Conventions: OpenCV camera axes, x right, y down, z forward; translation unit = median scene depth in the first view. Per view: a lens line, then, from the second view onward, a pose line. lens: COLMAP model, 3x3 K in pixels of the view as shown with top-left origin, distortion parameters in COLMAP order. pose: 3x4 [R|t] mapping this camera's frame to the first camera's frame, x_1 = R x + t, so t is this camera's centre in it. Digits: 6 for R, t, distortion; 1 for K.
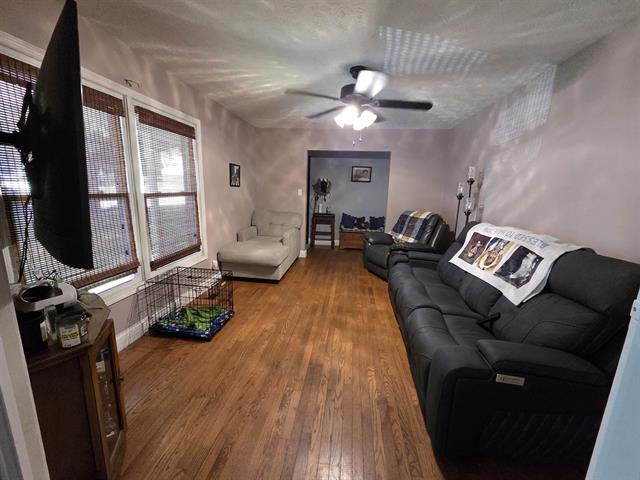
lens RADIAL K [[261.3, 0, 317.3], [0, 261.3, 239.8], [0, 0, 1]] dist [0.000855, 0.000087]
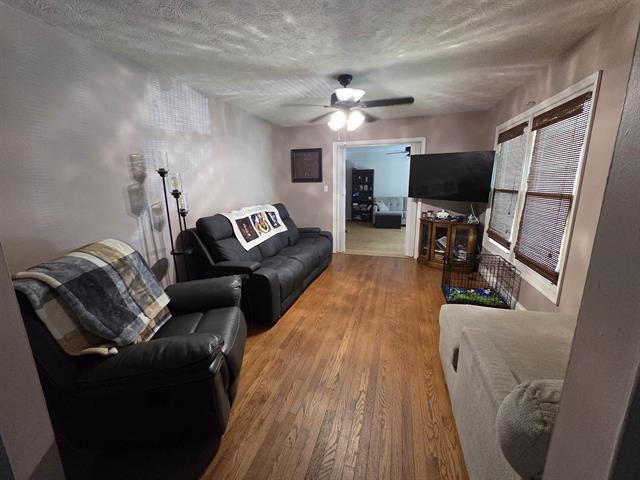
lens RADIAL K [[260.6, 0, 319.1], [0, 260.6, 239.4], [0, 0, 1]] dist [-0.000011, 0.000665]
pose [[-0.986892, -0.051415, 0.152972, 0.056655], [0.014205, 0.916539, 0.399693, -0.437517], [-0.160755, 0.396627, -0.903795, 2.166987]]
